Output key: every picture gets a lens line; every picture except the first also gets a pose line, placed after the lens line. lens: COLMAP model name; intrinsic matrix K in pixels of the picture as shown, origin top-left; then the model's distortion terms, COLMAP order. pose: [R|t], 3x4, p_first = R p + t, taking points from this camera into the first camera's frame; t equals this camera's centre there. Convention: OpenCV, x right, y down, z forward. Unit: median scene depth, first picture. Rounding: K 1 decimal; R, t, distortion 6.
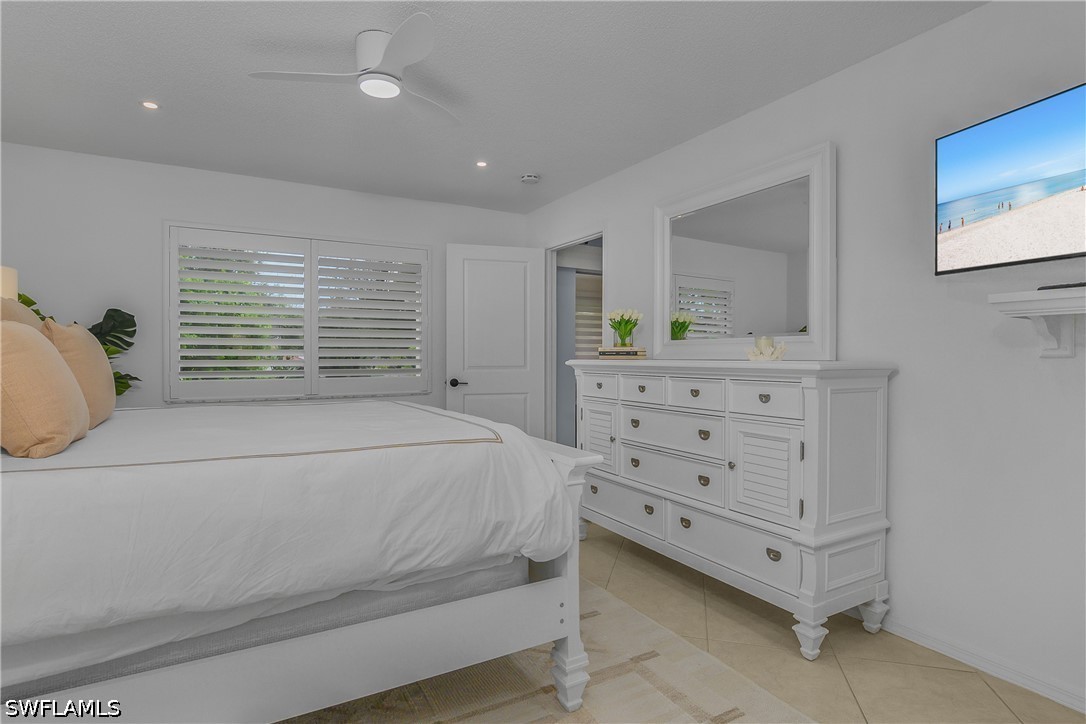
lens RADIAL K [[538.3, 0, 541.1], [0, 538.3, 363.2], [0, 0, 1]] dist [-0.023231, 0.000524]
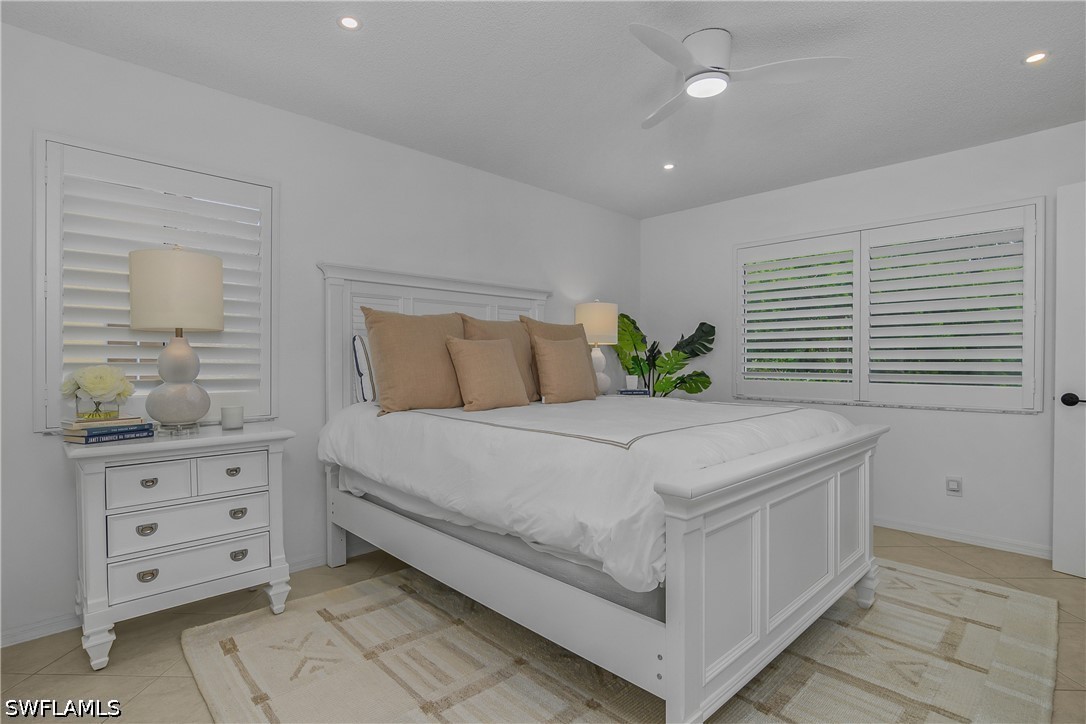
lens RADIAL K [[538.3, 0, 541.1], [0, 538.3, 363.2], [0, 0, 1]] dist [-0.023231, 0.000524]
pose [[0.249308, 0.005978, -0.968406, 0.350586], [-0.011886, 0.999925, 0.003112, -0.002062], [0.968351, 0.010735, 0.249360, 0.270772]]
